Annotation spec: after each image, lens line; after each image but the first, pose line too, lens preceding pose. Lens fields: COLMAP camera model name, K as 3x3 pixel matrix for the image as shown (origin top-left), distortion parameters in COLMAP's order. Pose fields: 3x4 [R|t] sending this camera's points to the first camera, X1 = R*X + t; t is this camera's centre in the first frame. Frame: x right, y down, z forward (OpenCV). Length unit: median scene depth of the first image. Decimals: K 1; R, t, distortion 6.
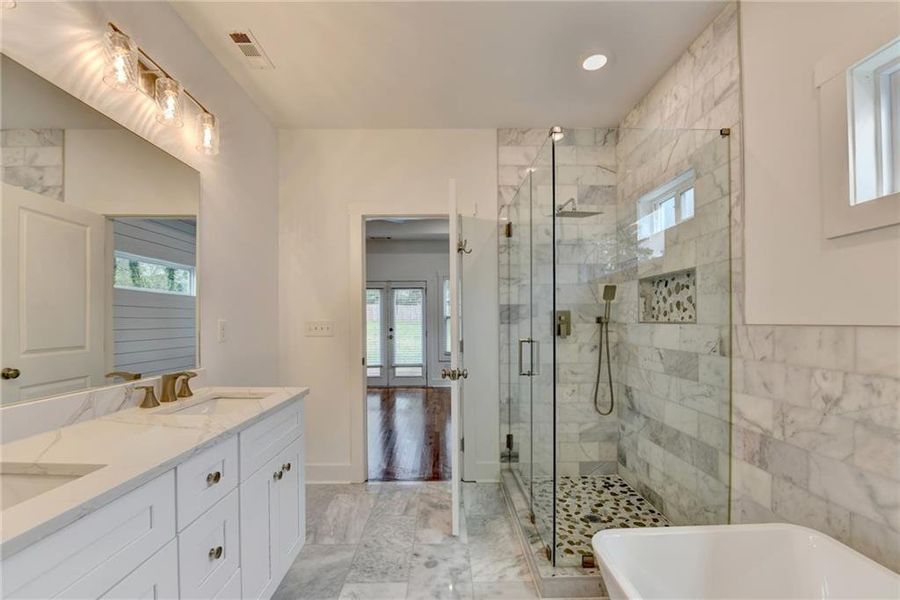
lens RADIAL K [[376.4, 0, 432.9], [0, 376.4, 323.5], [0, 0, 1]] dist [-0.002534, -0.005885]
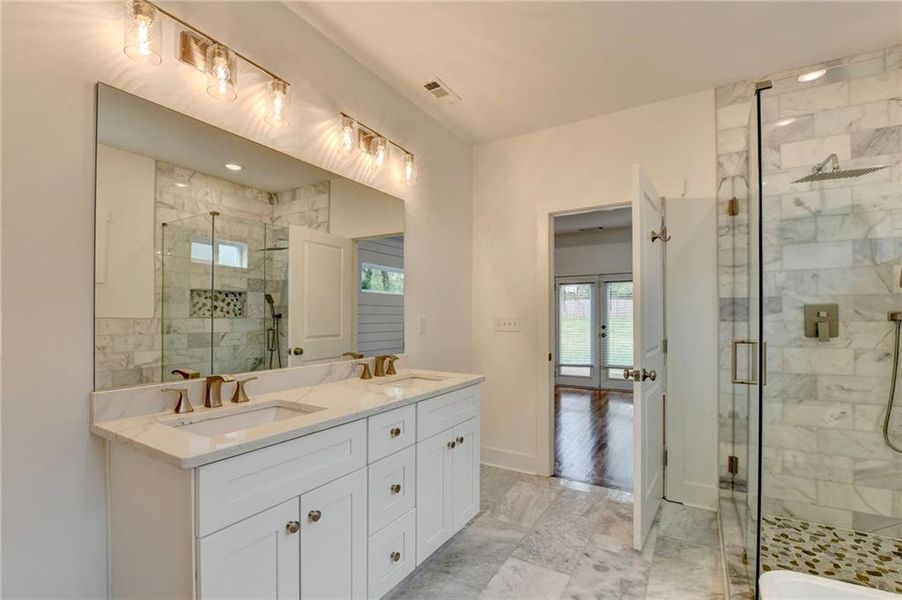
lens RADIAL K [[387.4, 0, 450.3], [0, 387.4, 317.2], [0, 0, 1]] dist [0.000018, -0.004585]
pose [[0.874459, 0.002594, -0.485093, 0.105578], [-0.006150, 0.999965, -0.005739, 0.001496], [0.485061, 0.008002, 0.874444, -0.050685]]
